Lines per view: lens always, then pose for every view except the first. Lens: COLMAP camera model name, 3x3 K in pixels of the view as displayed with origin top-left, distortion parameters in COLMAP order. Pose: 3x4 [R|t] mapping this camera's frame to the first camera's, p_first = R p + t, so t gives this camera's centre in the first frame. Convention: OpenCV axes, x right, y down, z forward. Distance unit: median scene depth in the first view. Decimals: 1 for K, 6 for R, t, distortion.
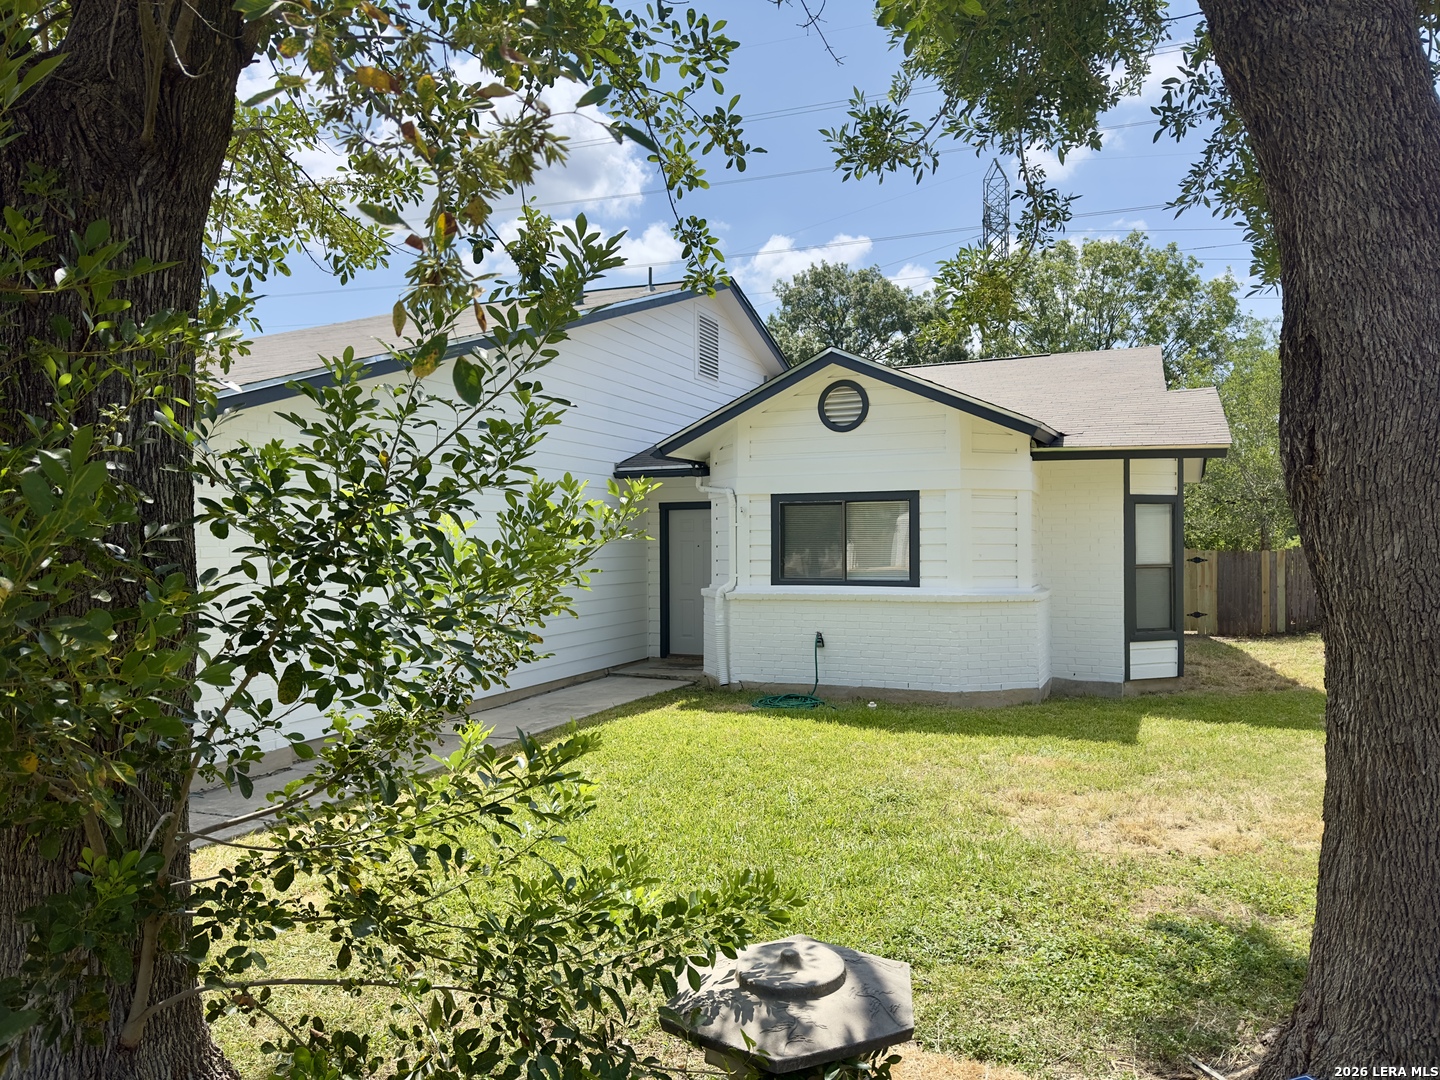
lens RADIAL K [[1040.9, 0, 720.0], [0, 1040.9, 540.0], [0, 0, 1]] dist [0.151248, -0.237464]
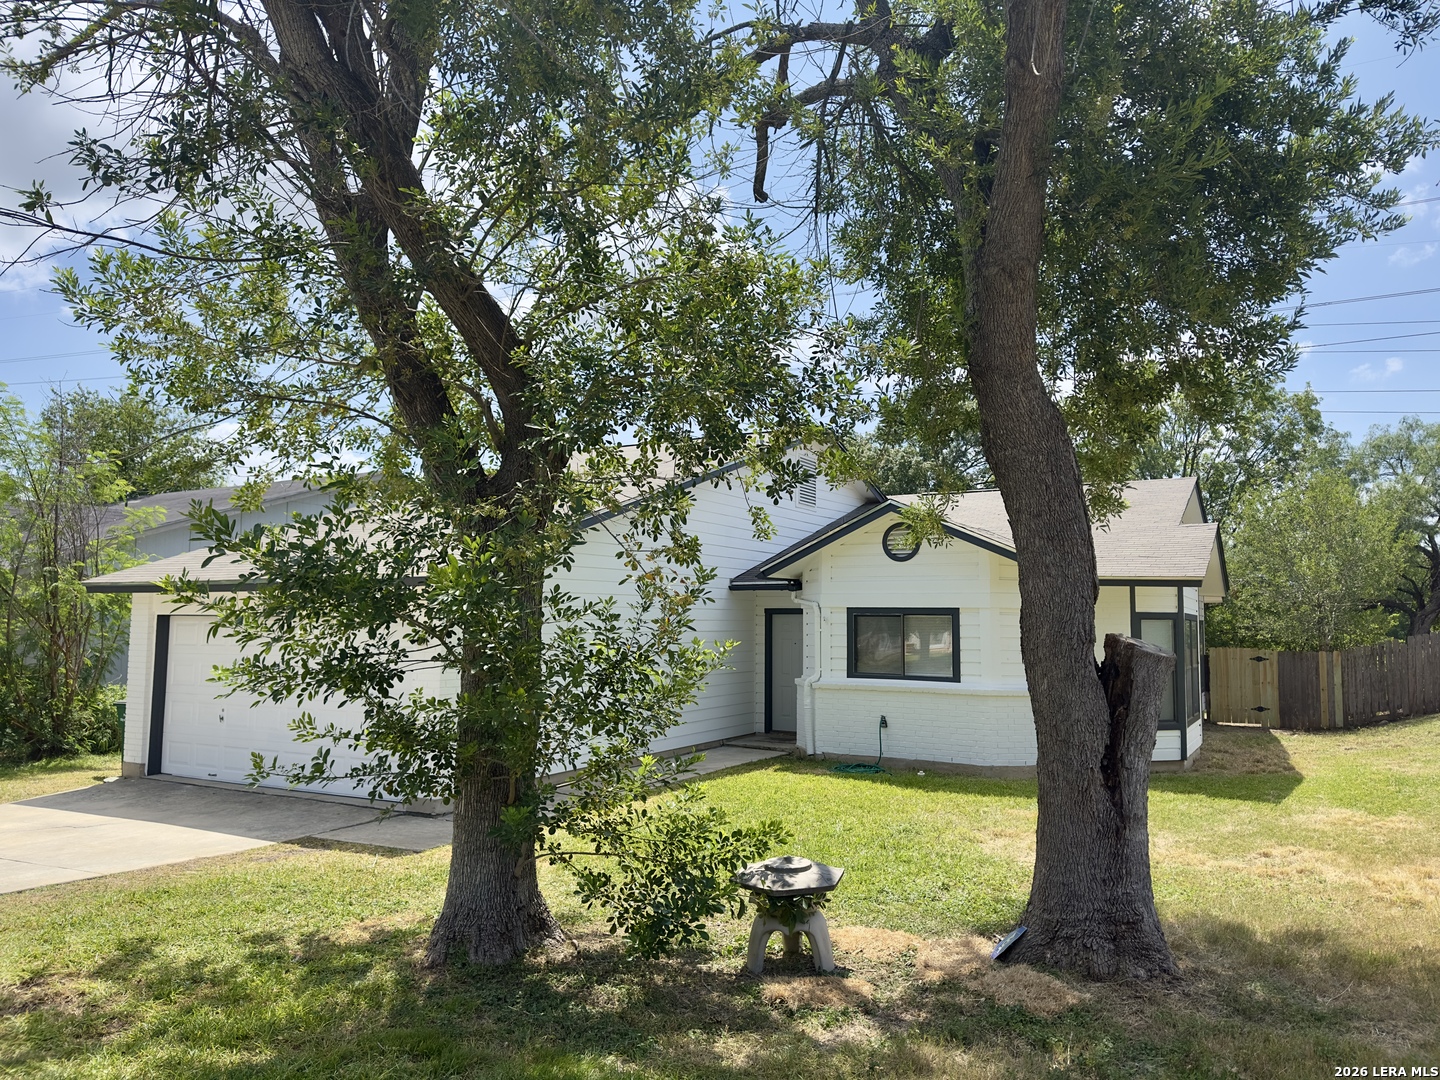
lens RADIAL K [[1040.9, 0, 720.0], [0, 1040.9, 540.0], [0, 0, 1]] dist [0.151248, -0.237464]
pose [[0.992876, 0.003785, -0.119089, 0.048405], [-0.012656, 0.997191, -0.073825, -0.031033], [0.118475, 0.074806, 0.990135, -0.335340]]
